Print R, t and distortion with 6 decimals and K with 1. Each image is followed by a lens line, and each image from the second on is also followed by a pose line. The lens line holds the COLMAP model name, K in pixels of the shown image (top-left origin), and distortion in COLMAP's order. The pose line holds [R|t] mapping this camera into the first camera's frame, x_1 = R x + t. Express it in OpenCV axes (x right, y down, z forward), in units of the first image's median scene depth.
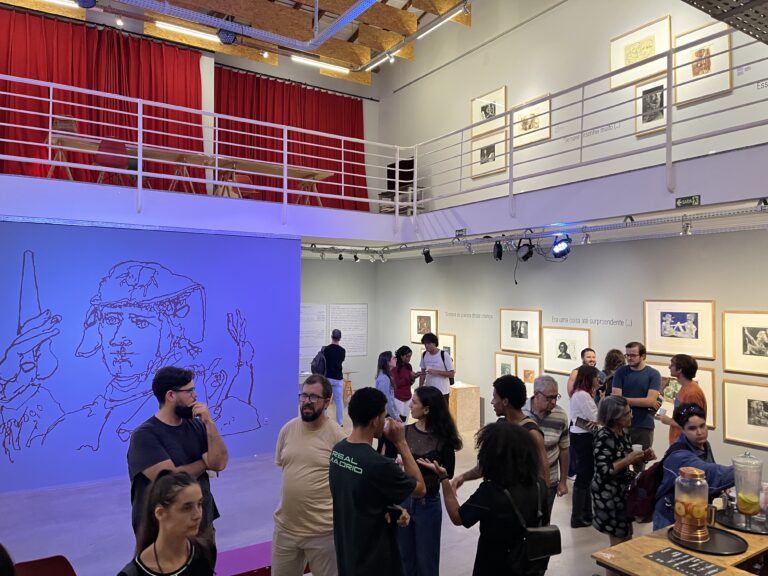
lens RADIAL K [[580.8, 0, 386.6], [0, 580.8, 286.8], [0, 0, 1]] dist [0.042464, -0.039789]
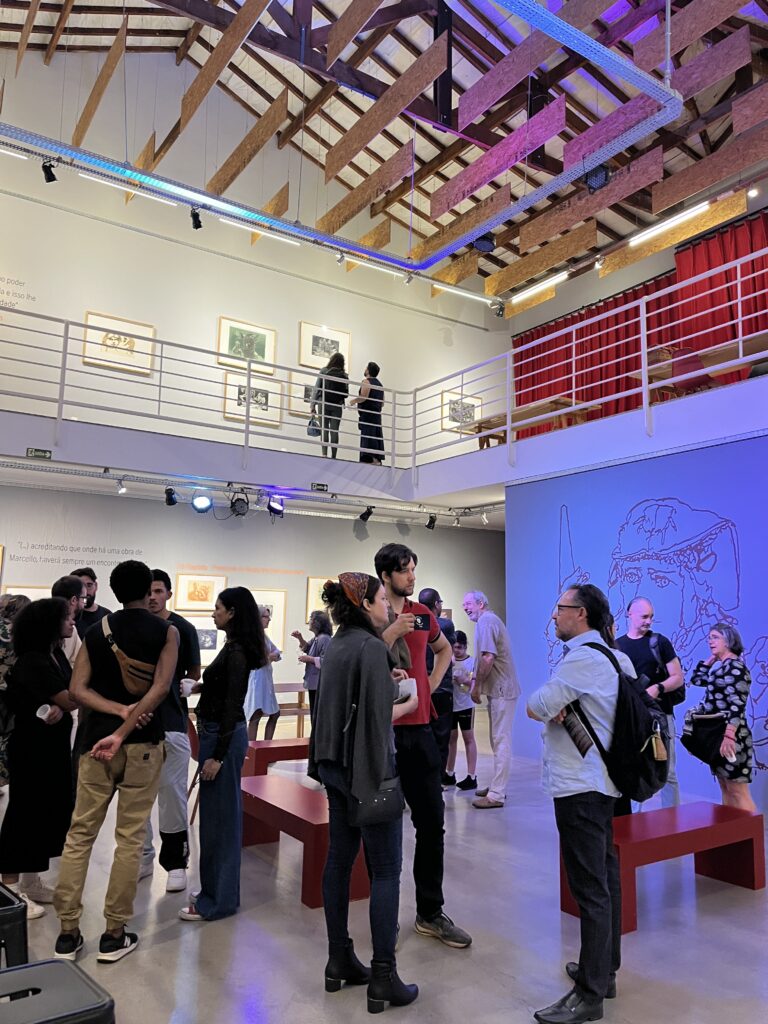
lens RADIAL K [[774.5, 0, 386.7], [0, 774.5, 506.6], [0, 0, 1]] dist [0.042464, -0.039789]
pose [[0.006169, -0.153111, -0.988190, 0.572489], [0.001195, 0.988209, -0.153106, 0.120306], [0.999980, -0.000236, 0.006279, 0.642370]]
